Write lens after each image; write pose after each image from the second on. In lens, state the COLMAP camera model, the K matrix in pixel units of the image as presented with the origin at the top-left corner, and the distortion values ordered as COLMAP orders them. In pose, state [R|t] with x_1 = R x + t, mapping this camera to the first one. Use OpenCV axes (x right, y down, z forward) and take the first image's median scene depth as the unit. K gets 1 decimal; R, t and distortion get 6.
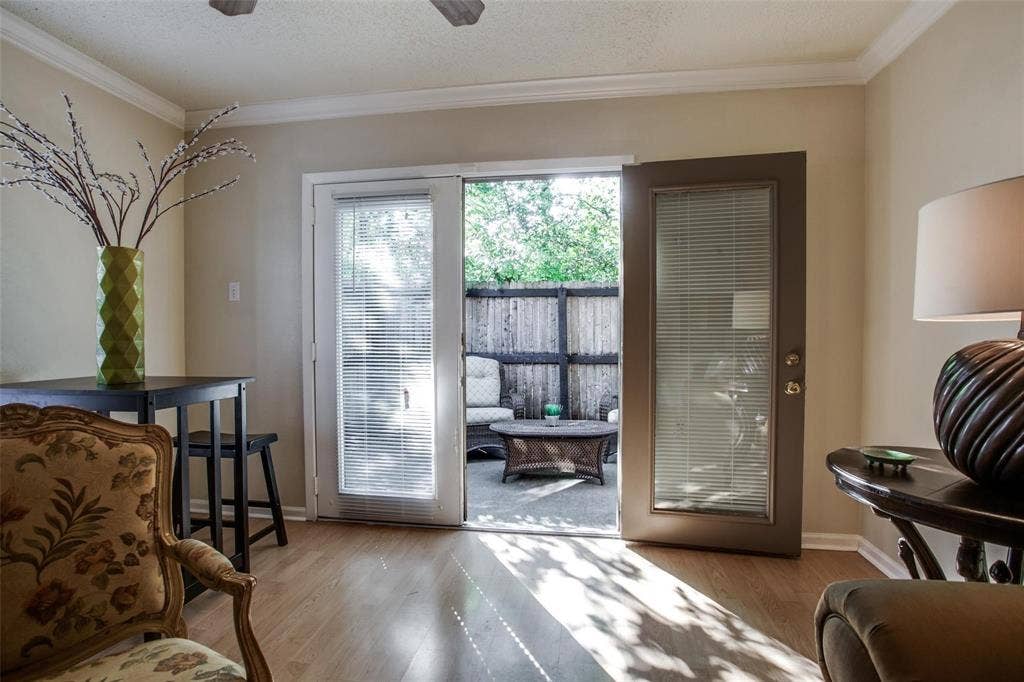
lens RADIAL K [[510.5, 0, 513.1], [0, 510.5, 344.8], [0, 0, 1]] dist [-0.063135, 0.022543]
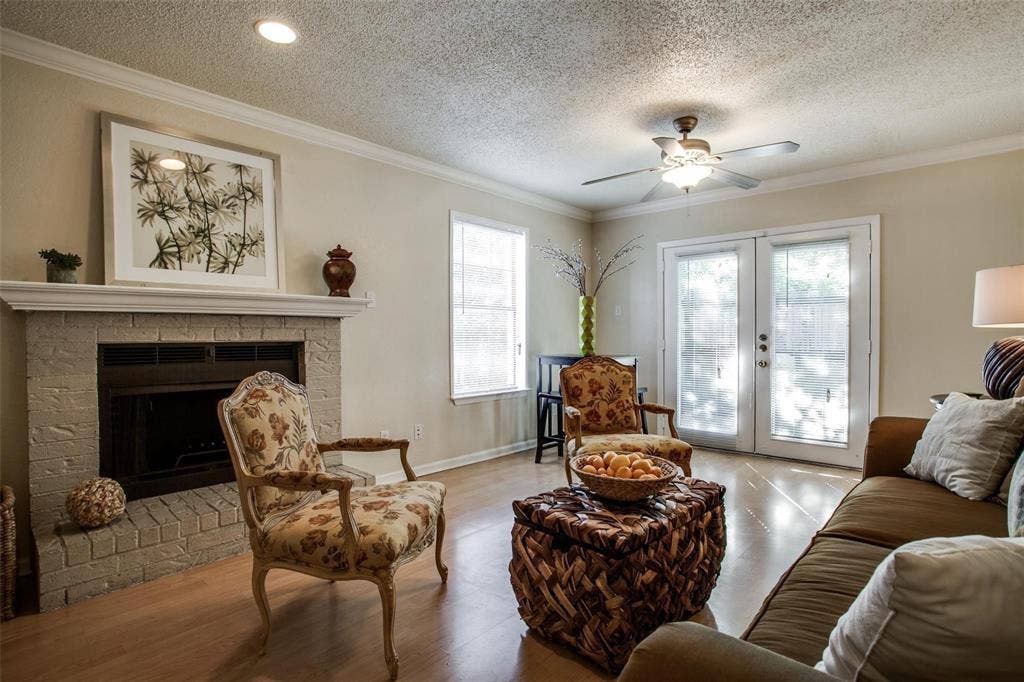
lens RADIAL K [[510.5, 0, 513.1], [0, 510.5, 344.8], [0, 0, 1]] dist [-0.063135, 0.022543]
pose [[0.837331, 0.010366, -0.546599, 0.174052], [-0.010909, 0.999938, 0.002253, 0.022230], [0.546588, 0.004076, 0.837392, -1.023795]]
